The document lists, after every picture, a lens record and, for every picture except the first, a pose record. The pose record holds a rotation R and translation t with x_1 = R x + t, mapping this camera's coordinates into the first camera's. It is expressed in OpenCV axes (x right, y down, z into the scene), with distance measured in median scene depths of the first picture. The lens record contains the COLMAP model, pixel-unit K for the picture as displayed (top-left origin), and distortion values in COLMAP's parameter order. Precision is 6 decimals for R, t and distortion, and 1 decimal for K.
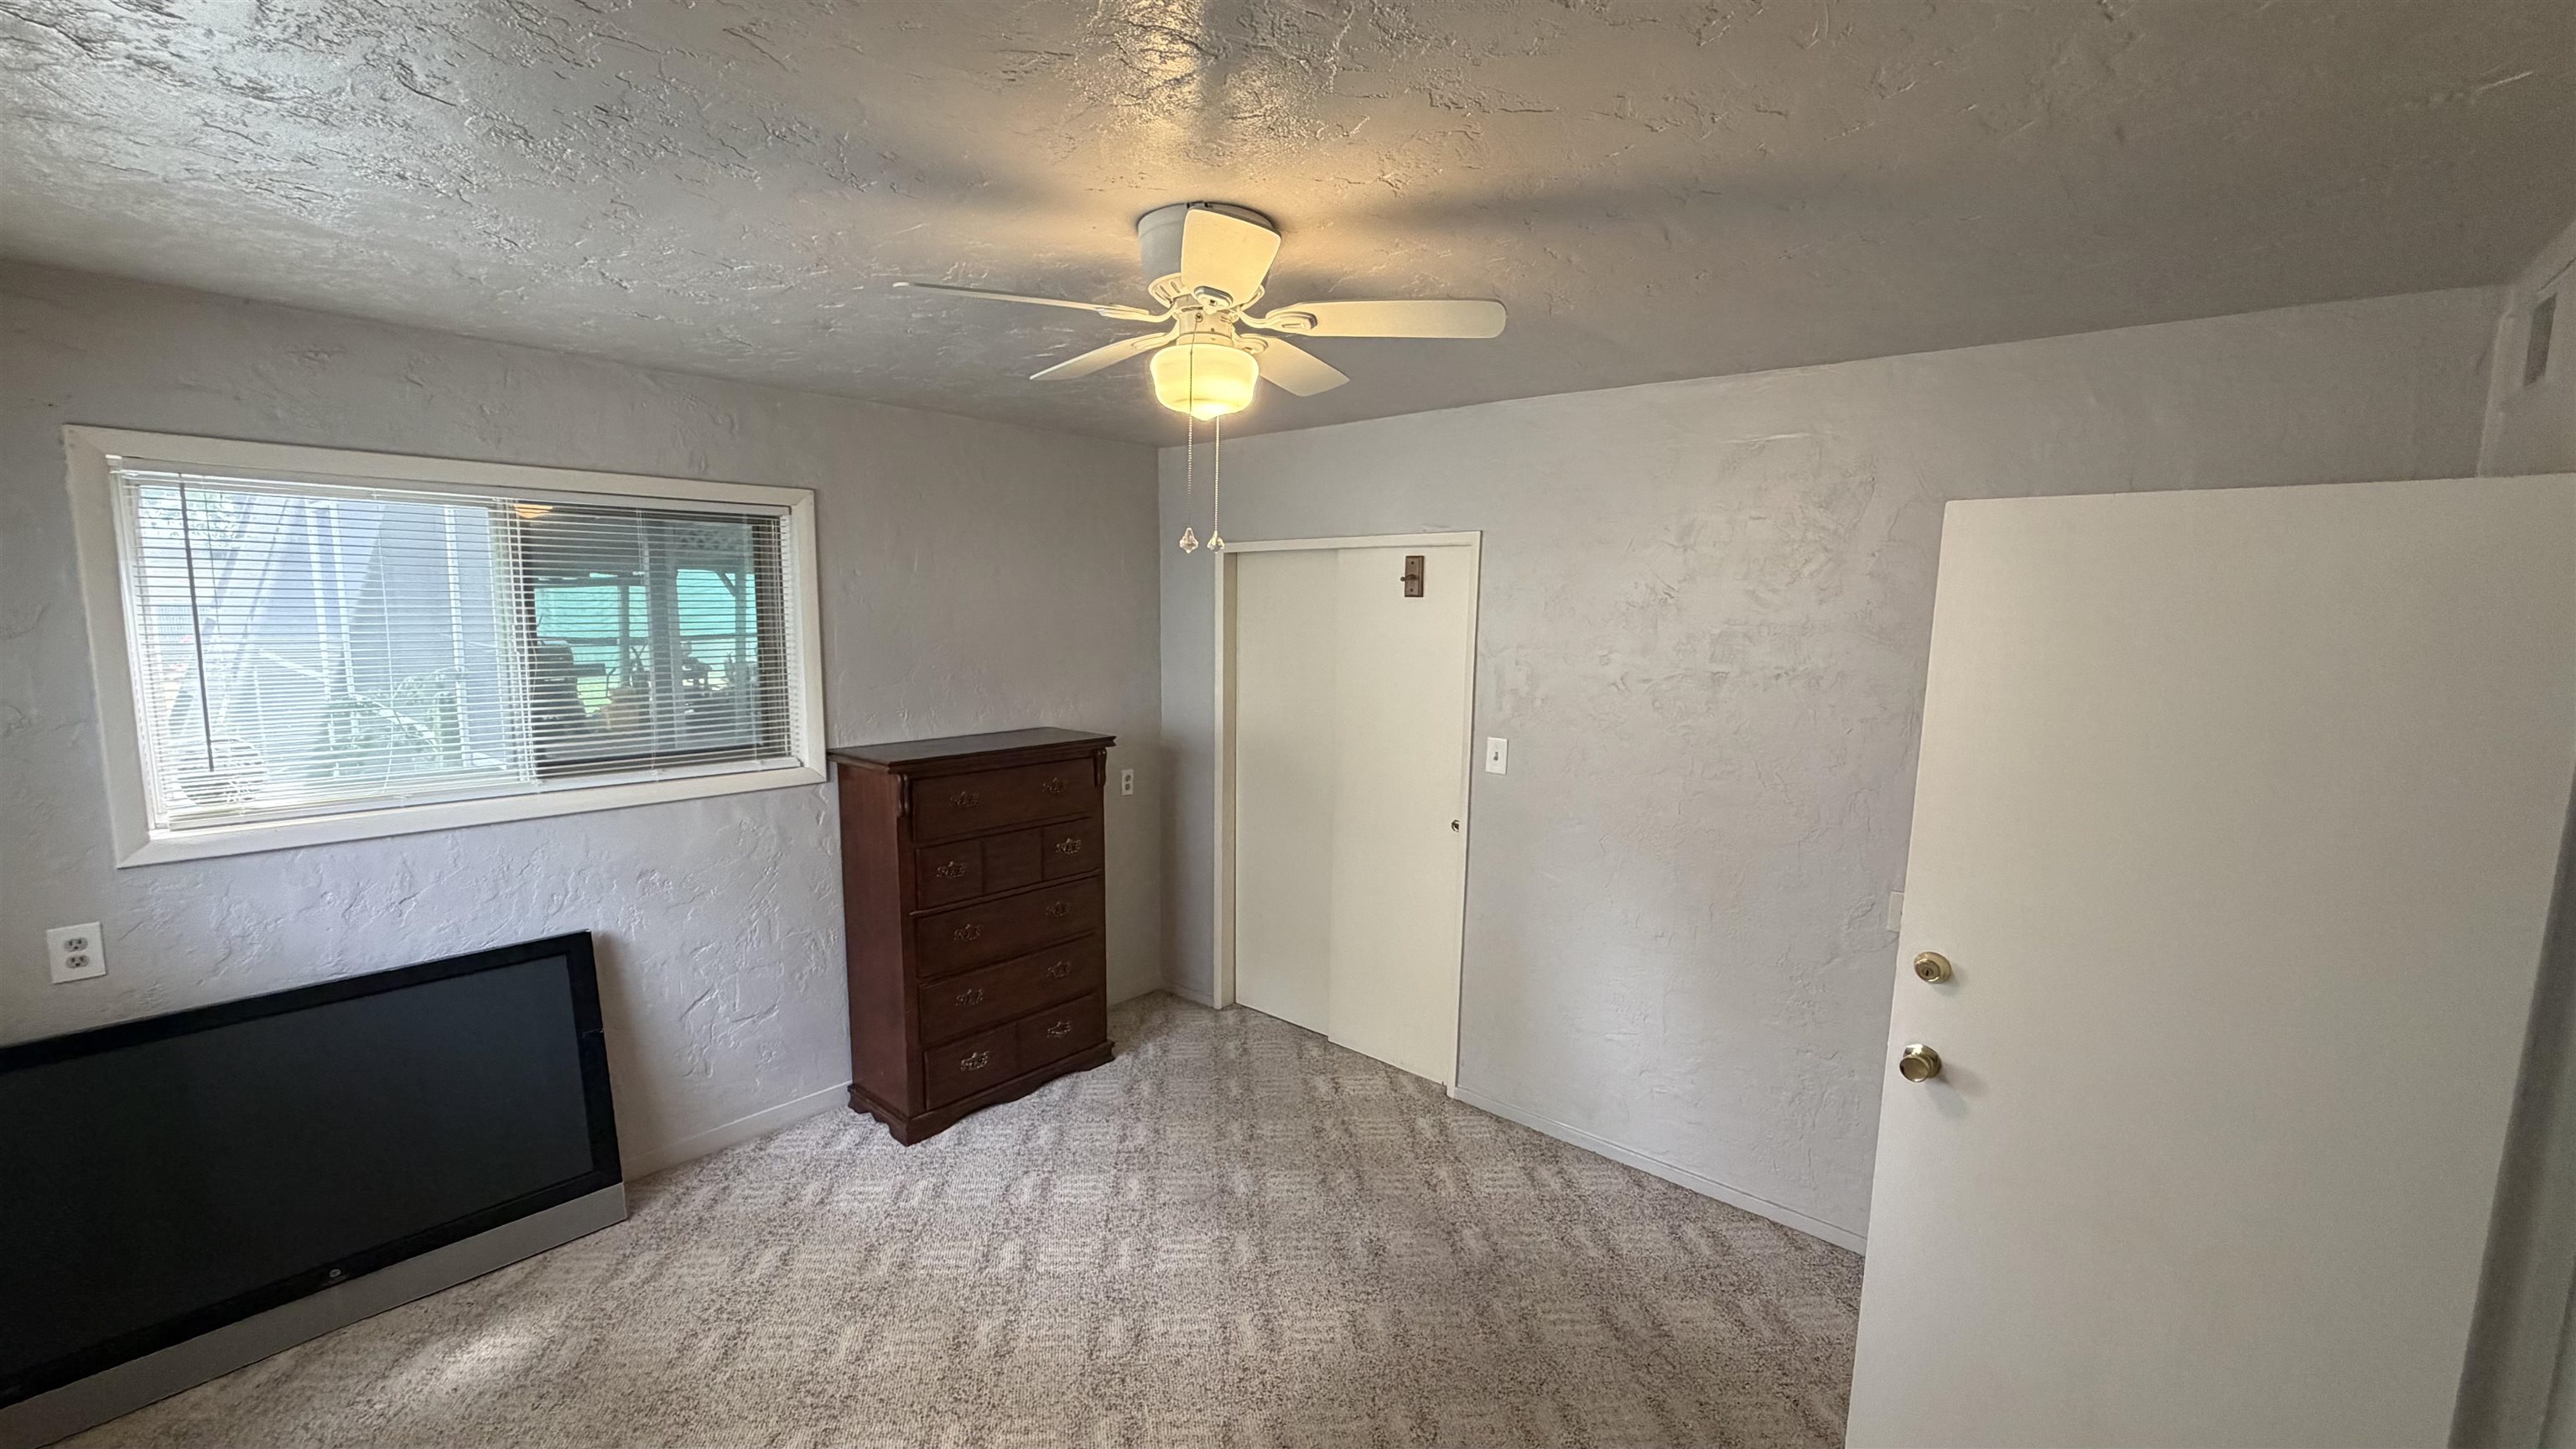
lens RADIAL K [[1028.7, 0, 1281.9], [0, 1028.7, 729.7], [0, 0, 1]] dist [0.002595, 0.000059]
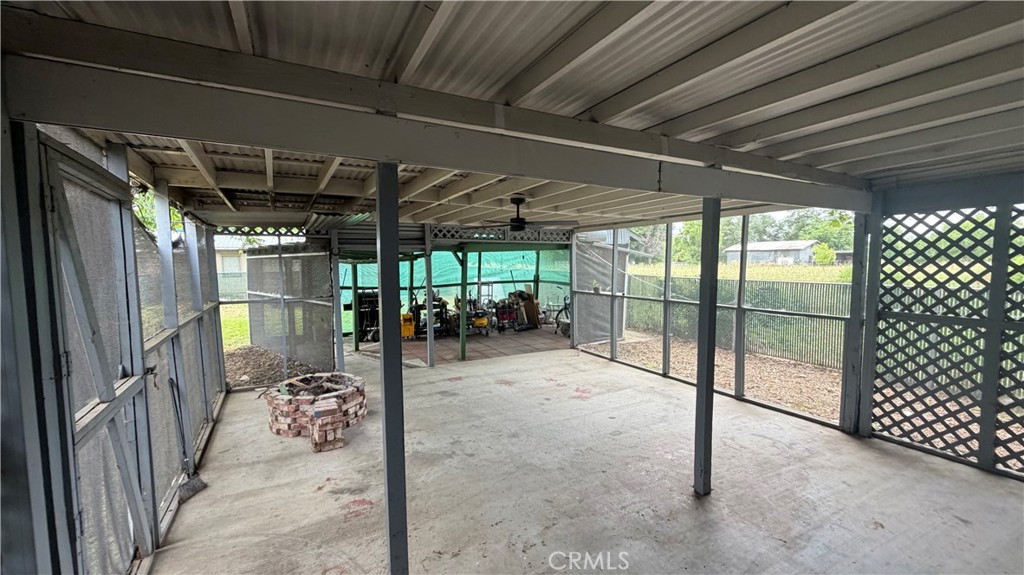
lens RADIAL K [[408.9, 0, 513.9], [0, 408.9, 290.1], [0, 0, 1]] dist [0.002595, 0.000059]
pose [[0.934275, 0.006047, -0.356503, -0.172063], [-0.025039, 0.998500, -0.048682, -0.048618], [0.355674, 0.054409, 0.933025, 0.336429]]
